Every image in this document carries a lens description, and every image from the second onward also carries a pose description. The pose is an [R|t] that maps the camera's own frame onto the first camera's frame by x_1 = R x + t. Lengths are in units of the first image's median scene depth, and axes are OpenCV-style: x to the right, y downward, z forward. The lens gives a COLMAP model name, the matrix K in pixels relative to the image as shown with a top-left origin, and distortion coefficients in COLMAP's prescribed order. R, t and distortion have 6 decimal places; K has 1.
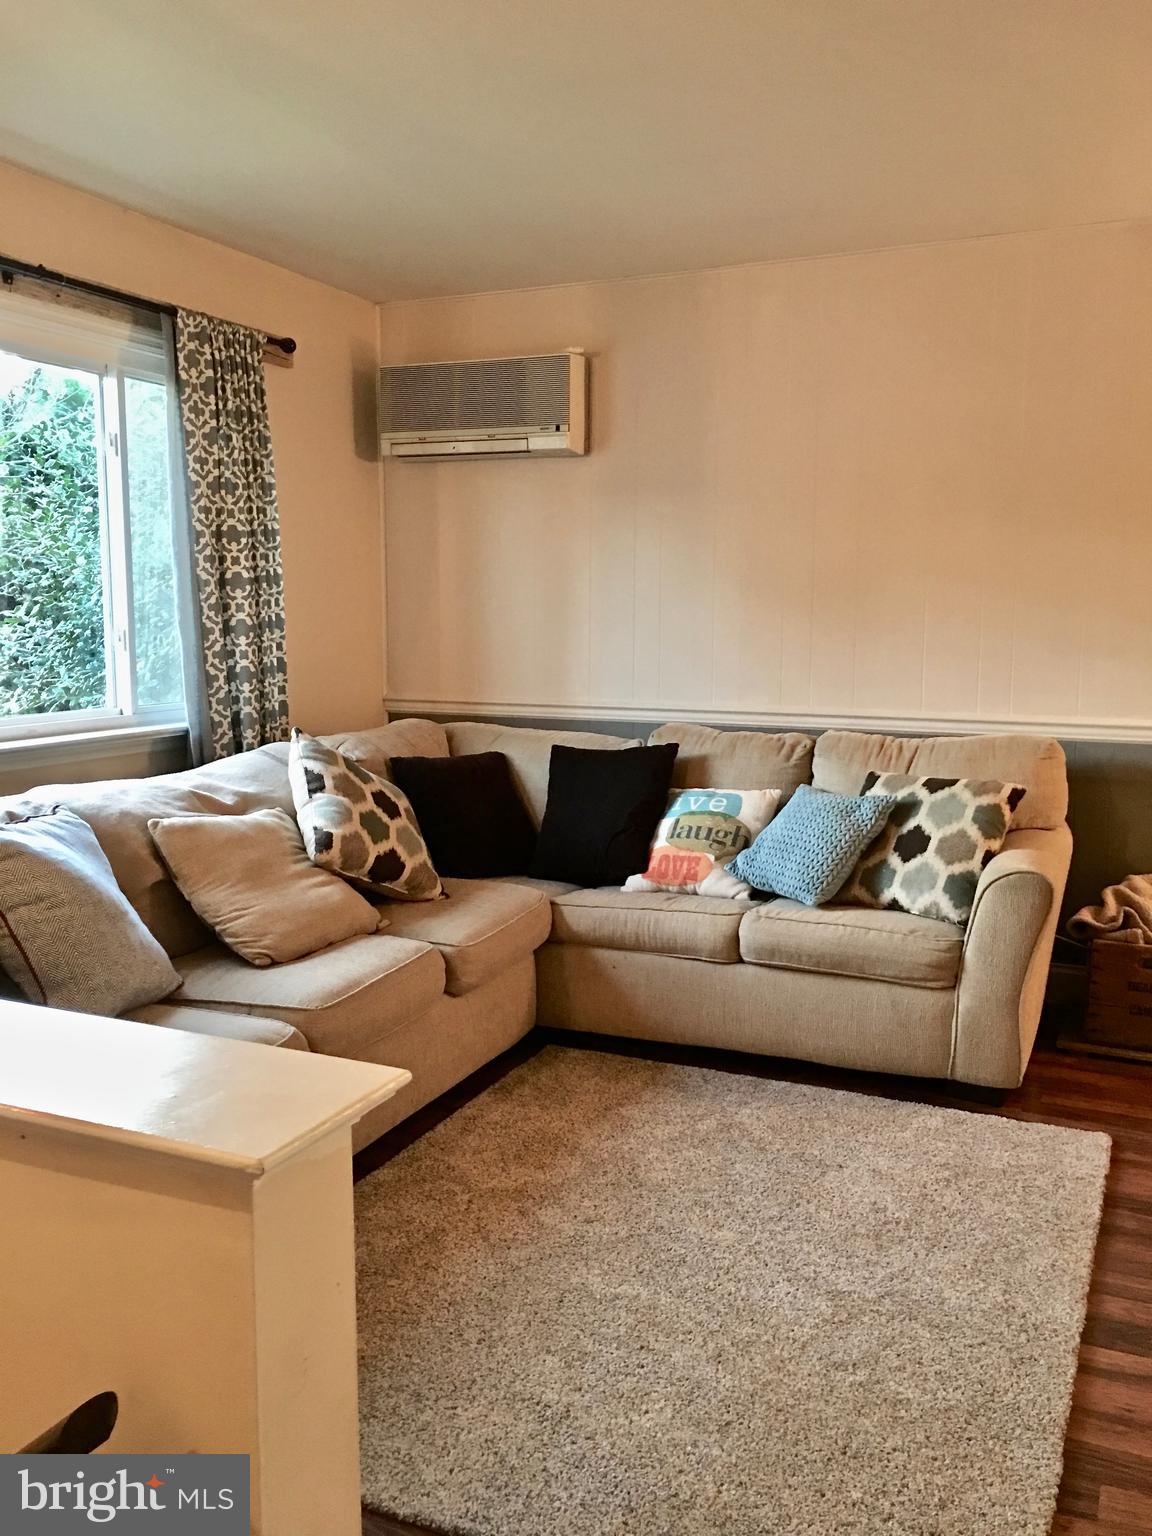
lens RADIAL K [[1300.7, 0, 590.8], [0, 1300.7, 764.5], [0, 0, 1]] dist [0.078133, -0.090055]
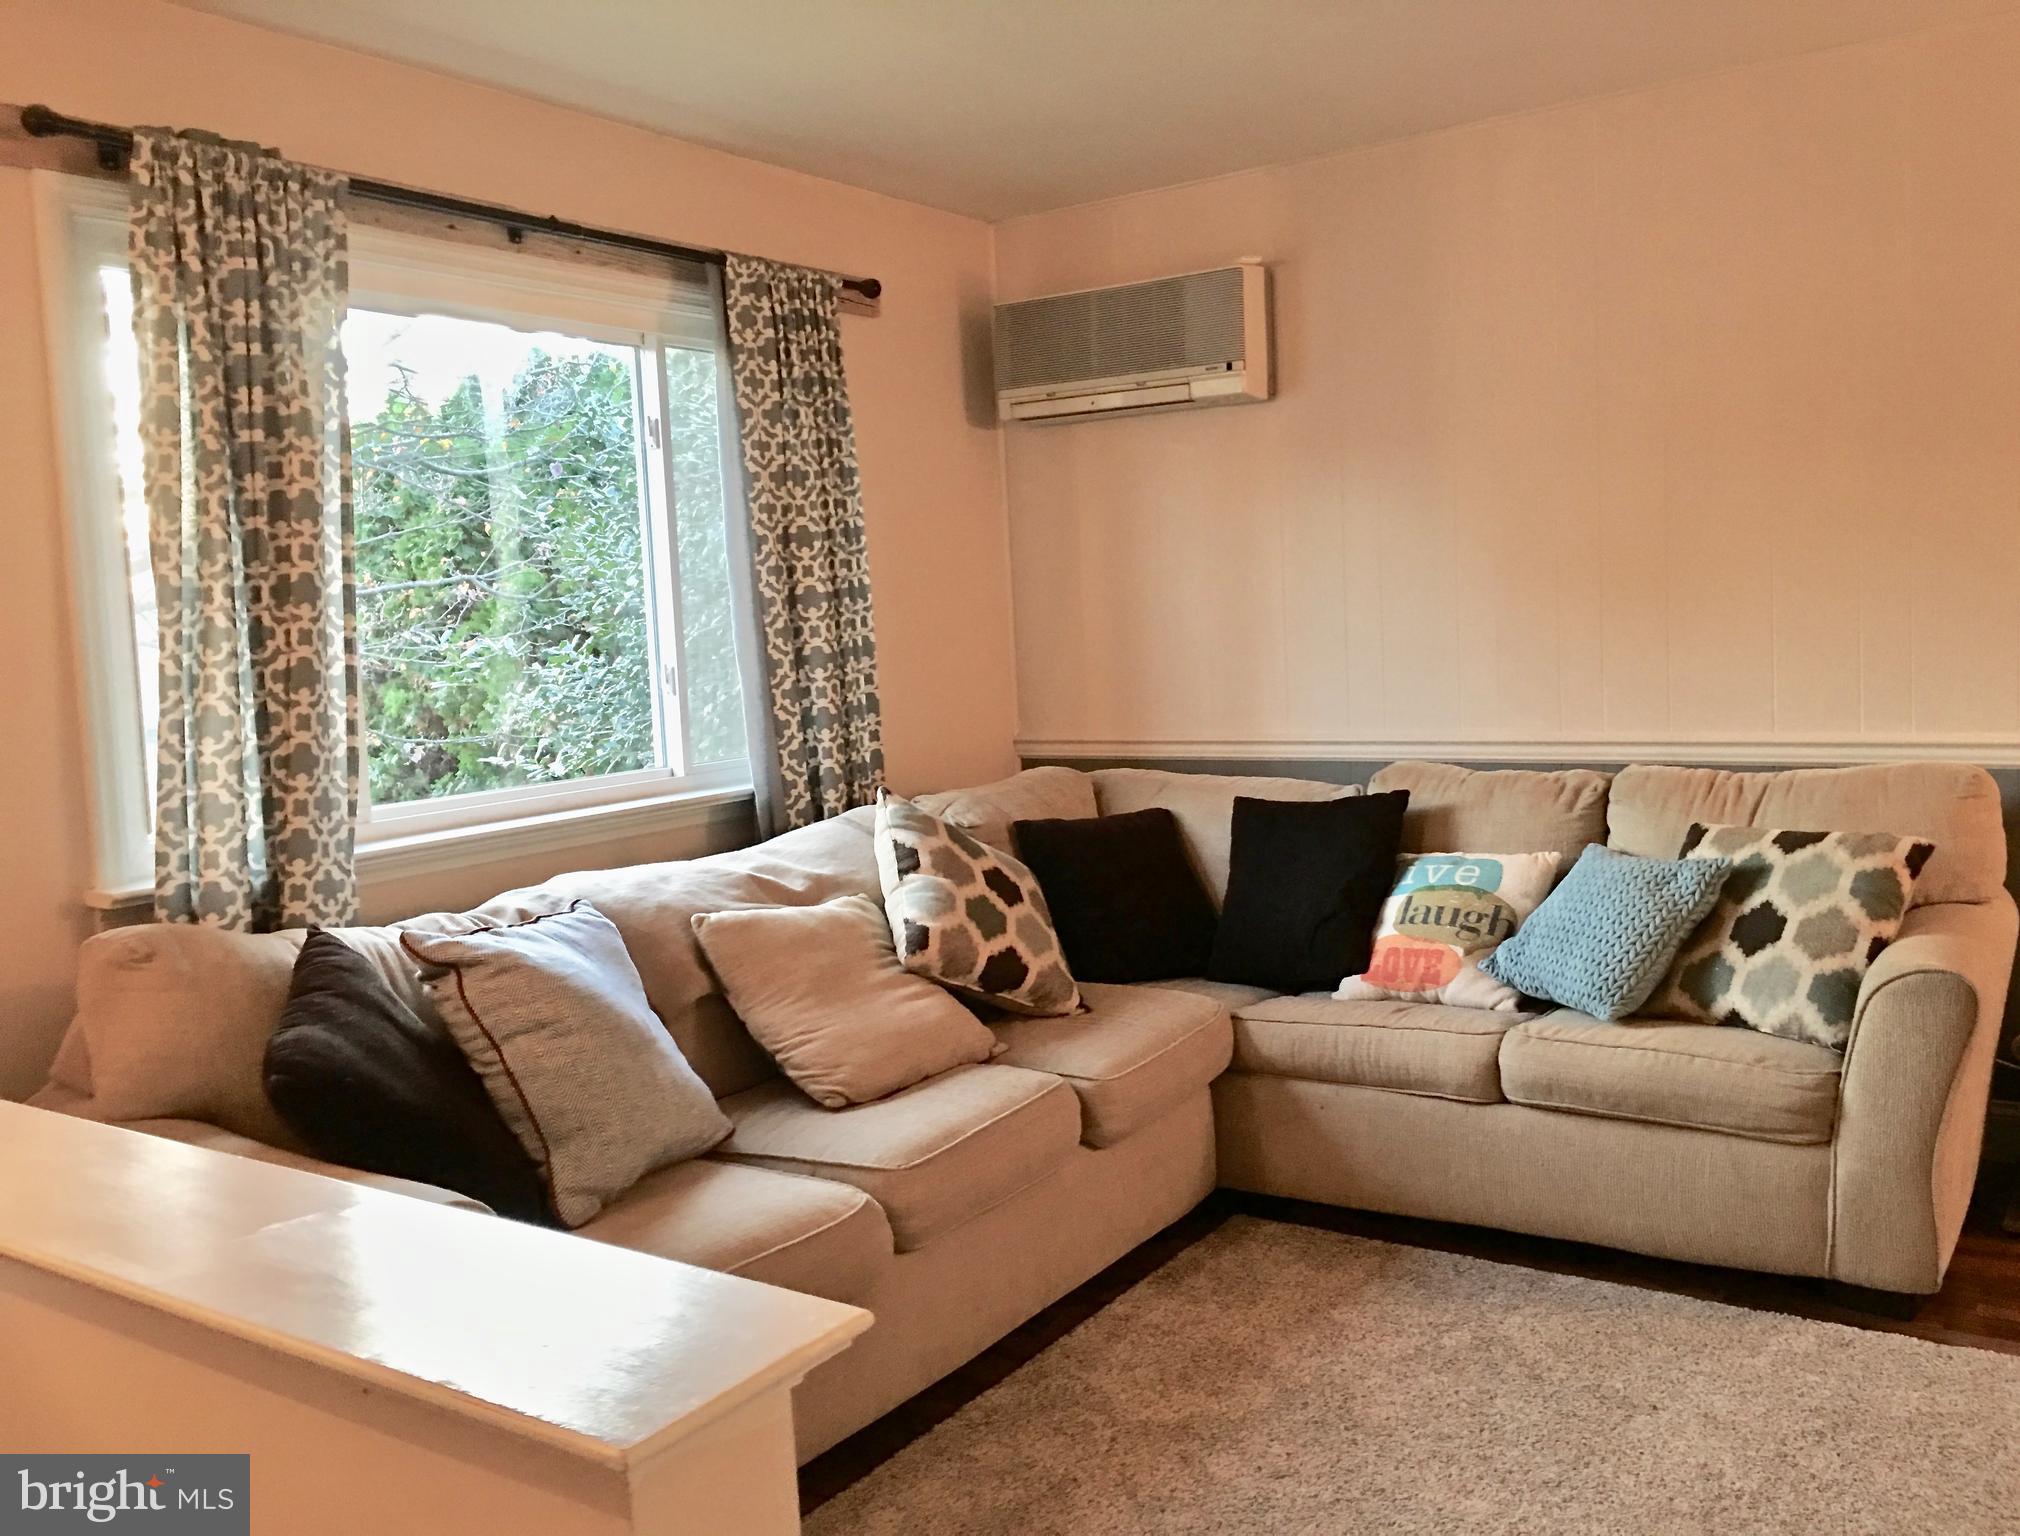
lens RADIAL K [[1738.6, 0, 1016.0], [0, 1738.6, 758.1], [0, 0, 1]] dist [0.074818, -0.095281]
pose [[0.982890, -0.034476, -0.180940, 0.033580], [0.028679, 0.998991, -0.034558, -0.007994], [0.181949, 0.028777, 0.982887, 0.022077]]
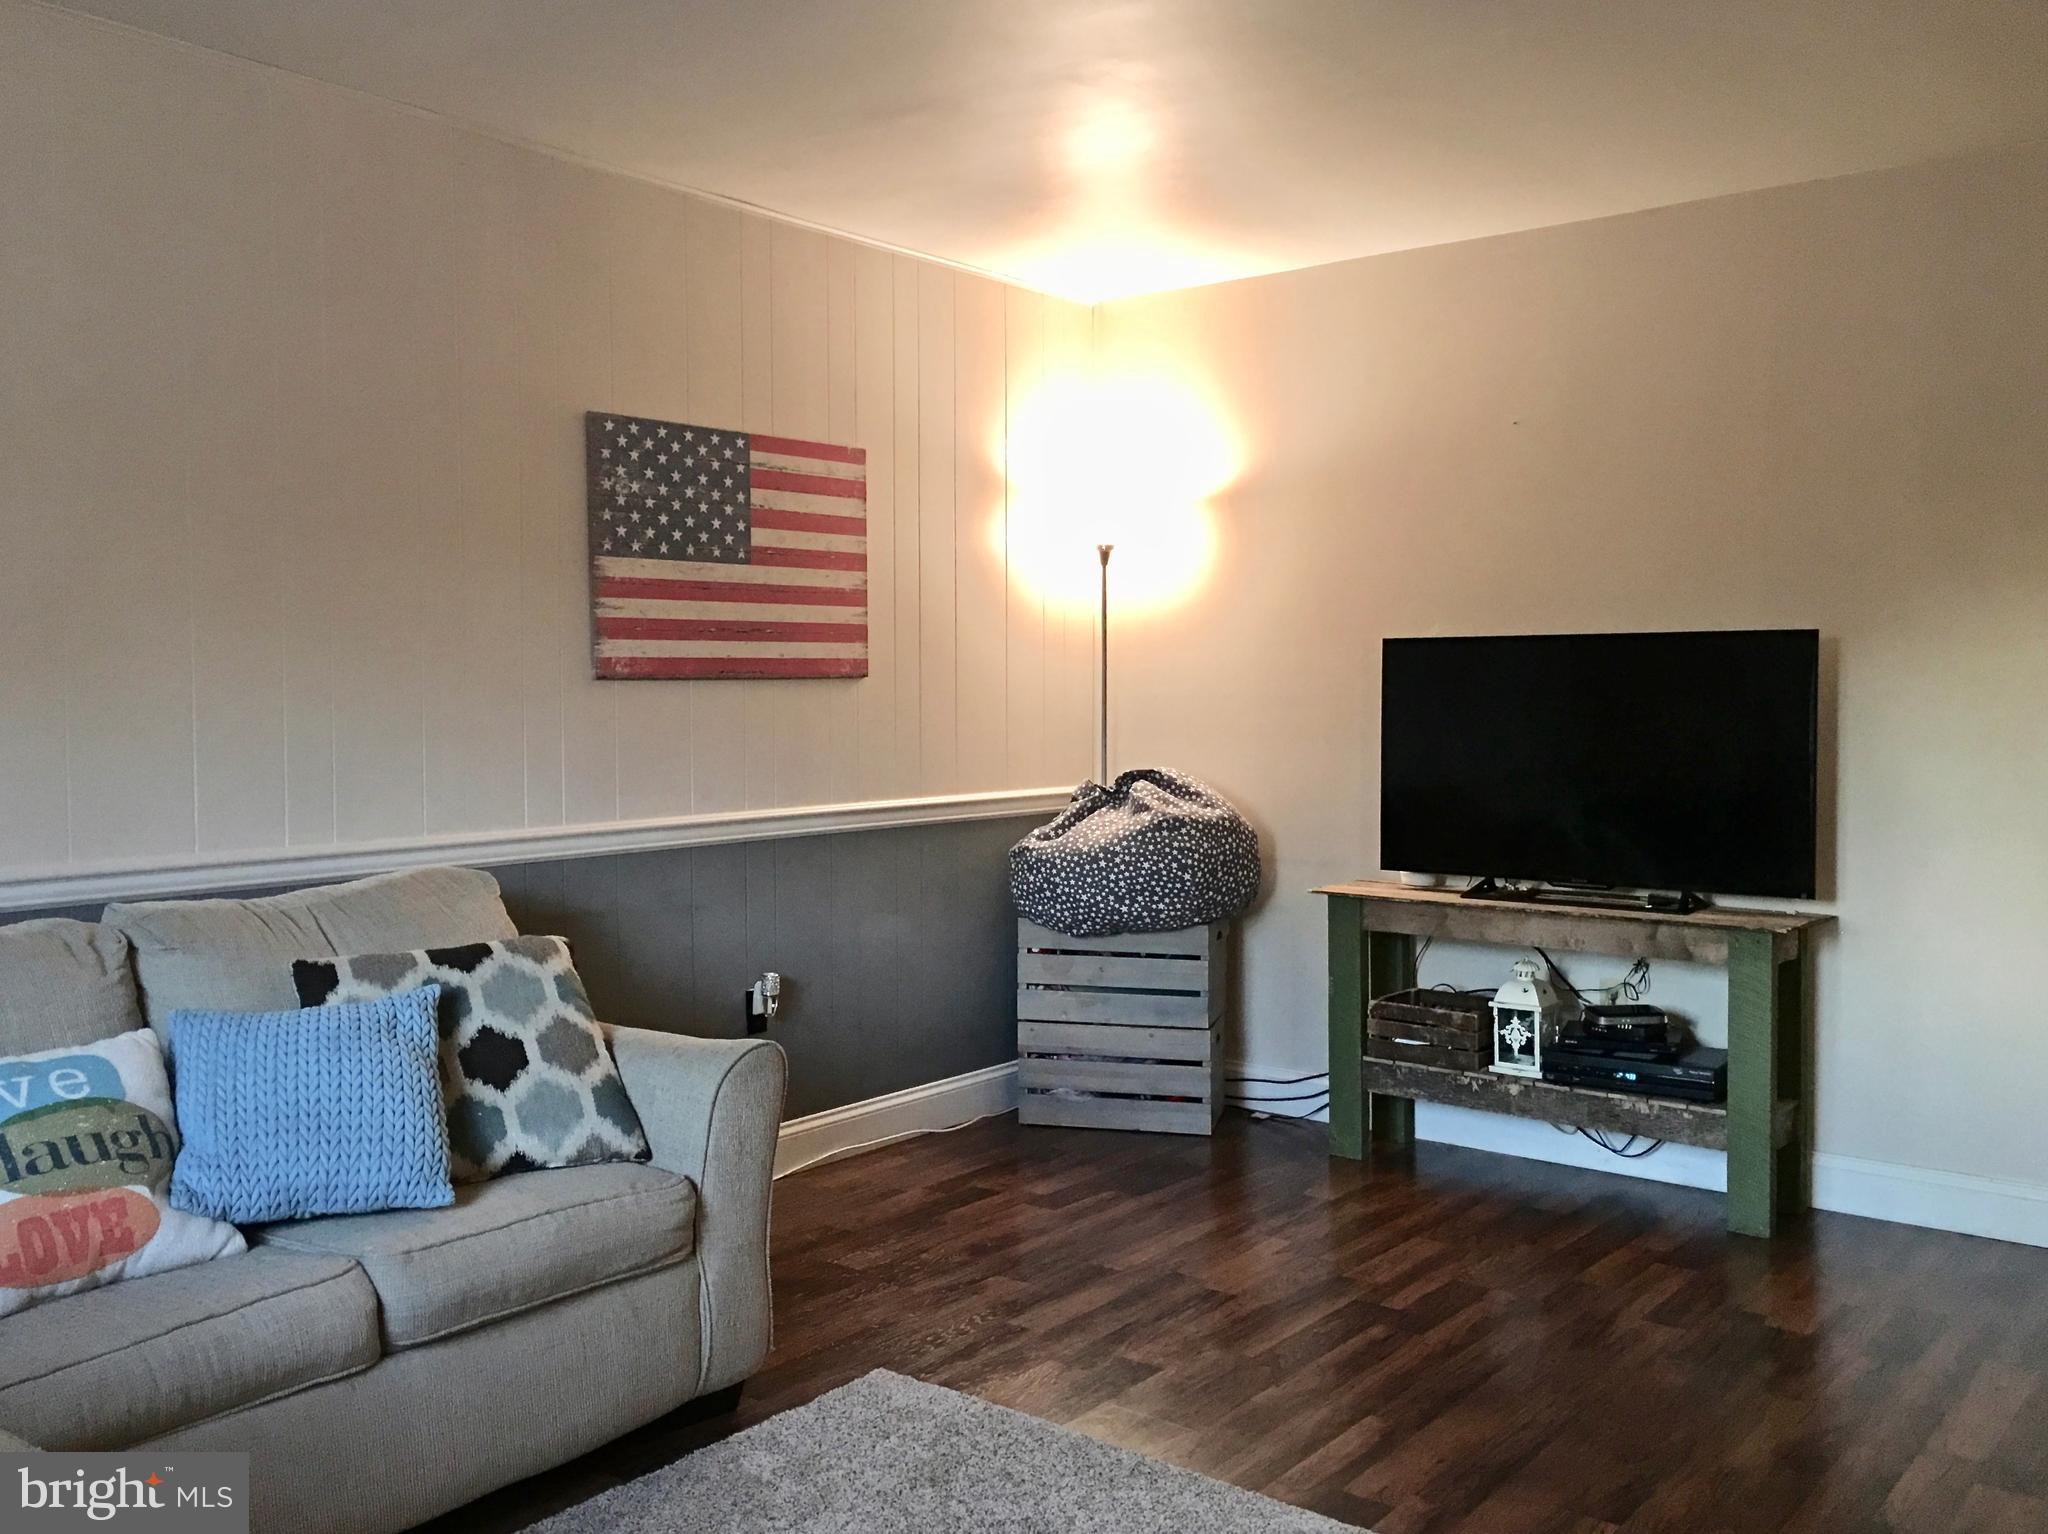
lens RADIAL K [[1734.3, 0, 1033.9], [0, 1734.3, 775.0], [0, 0, 1]] dist [0.078133, -0.090055]
pose [[0.261418, -0.055100, 0.963652, -0.458987], [0.121726, 0.992280, 0.023716, -0.057453], [-0.957519, 0.111102, 0.266108, 0.542954]]
